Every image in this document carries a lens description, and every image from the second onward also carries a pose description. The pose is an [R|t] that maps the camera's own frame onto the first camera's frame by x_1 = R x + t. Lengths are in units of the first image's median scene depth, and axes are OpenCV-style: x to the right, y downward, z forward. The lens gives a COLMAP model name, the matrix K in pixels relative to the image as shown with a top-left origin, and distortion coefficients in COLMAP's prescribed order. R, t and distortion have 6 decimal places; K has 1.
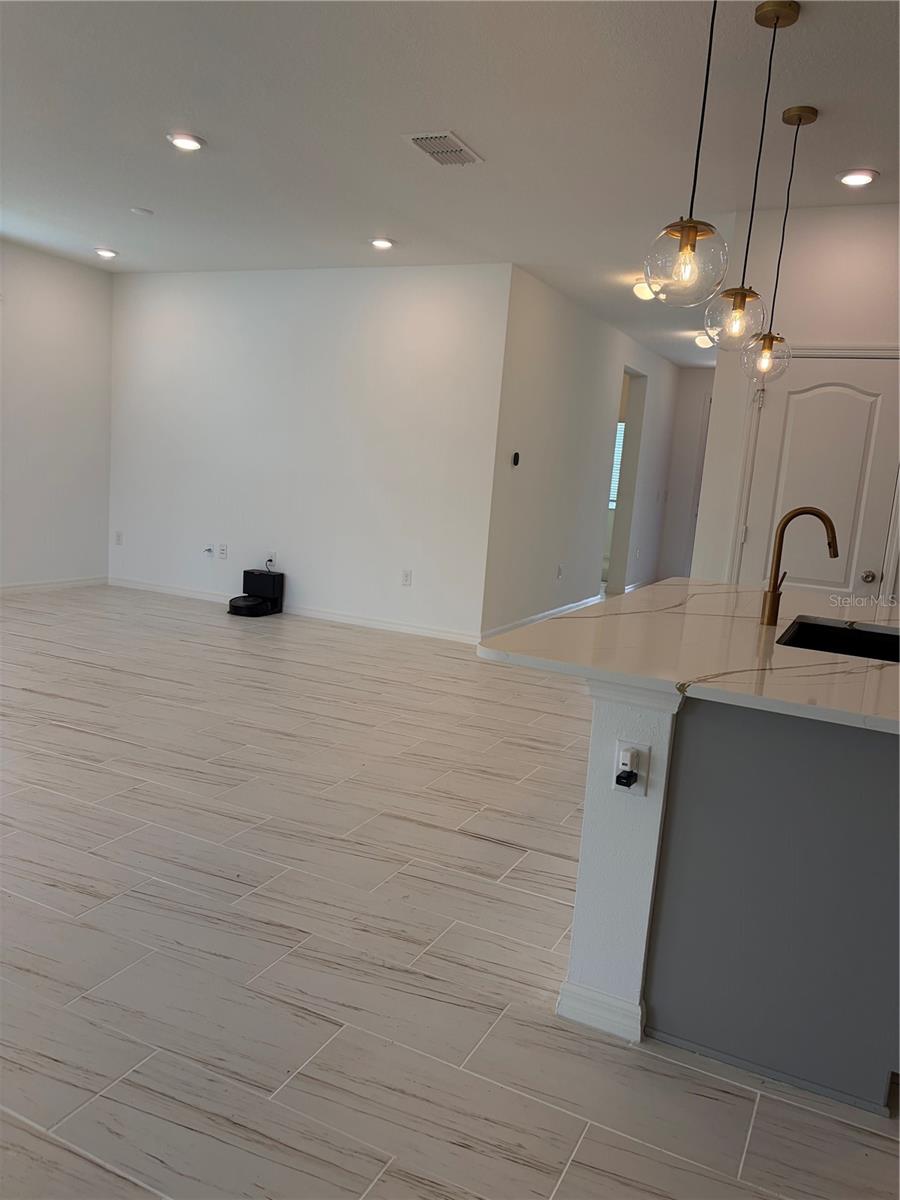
lens RADIAL K [[896.0, 0, 451.0], [0, 896.0, 600.3], [0, 0, 1]] dist [0.025406, 0.012600]
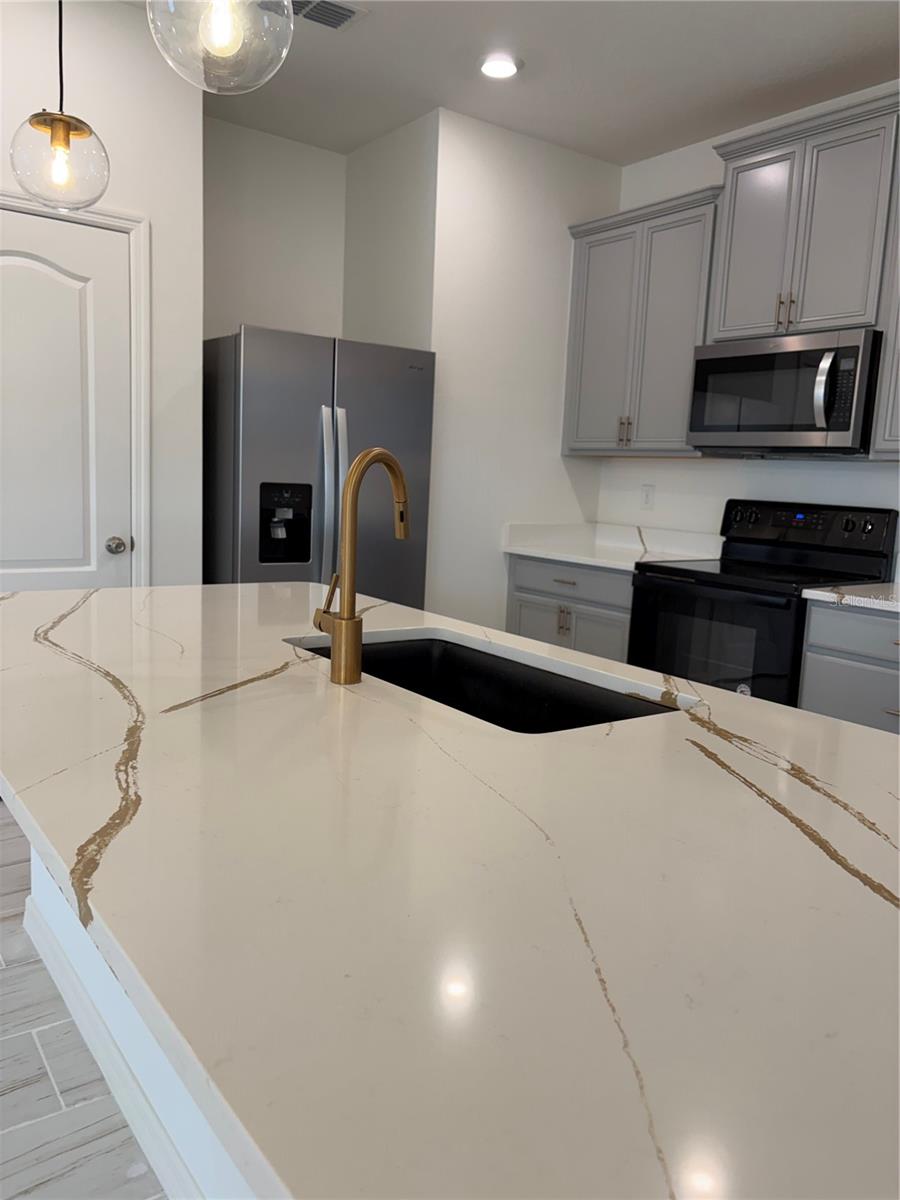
lens RADIAL K [[896.0, 0, 451.2], [0, 896.0, 598.9], [0, 0, 1]] dist [0.025406, 0.012600]
pose [[0.463468, -0.182728, 0.867069, -0.034544], [0.122413, 0.982328, 0.141586, -0.052772], [-0.877618, 0.040520, 0.477646, 0.436243]]
